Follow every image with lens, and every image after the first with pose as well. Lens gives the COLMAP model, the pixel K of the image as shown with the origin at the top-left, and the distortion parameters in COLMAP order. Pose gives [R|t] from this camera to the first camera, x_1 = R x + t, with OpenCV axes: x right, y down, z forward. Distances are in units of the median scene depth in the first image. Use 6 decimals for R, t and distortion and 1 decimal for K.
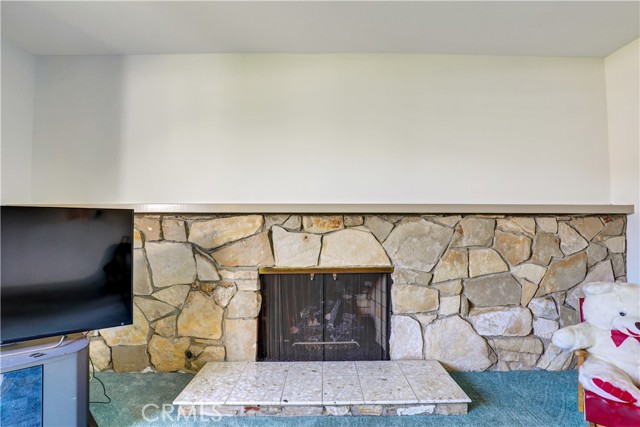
lens RADIAL K [[305.6, 0, 320.3], [0, 305.6, 217.1], [0, 0, 1]] dist [-0.024931, 0.000381]
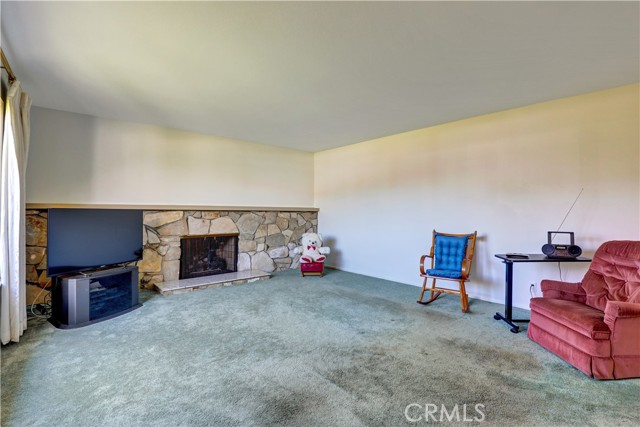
lens RADIAL K [[296.1, 0, 323.9], [0, 296.1, 211.6], [0, 0, 1]] dist [-0.013910, 0.000833]
pose [[0.754361, 0.005531, 0.656436, -0.788314], [-0.023742, 0.999540, 0.018862, -0.062743], [-0.656030, -0.029814, 0.754146, -1.181114]]
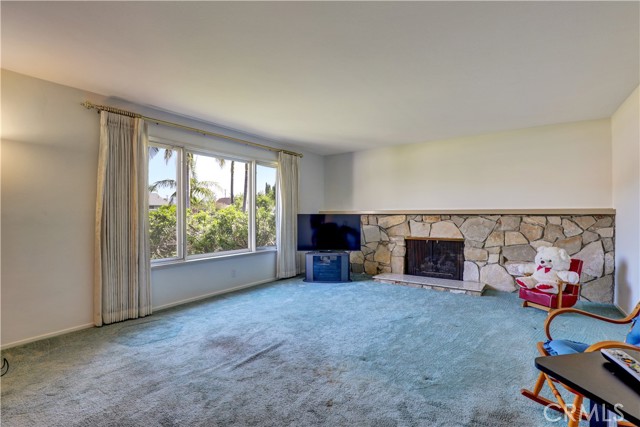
lens RADIAL K [[296.1, 0, 332.4], [0, 296.1, 219.4], [0, 0, 1]] dist [-0.013910, 0.000833]
pose [[0.836590, 0.009652, -0.547745, 0.605592], [0.012729, 0.999232, 0.037049, -0.065667], [0.547682, -0.037967, 0.835824, -1.281180]]
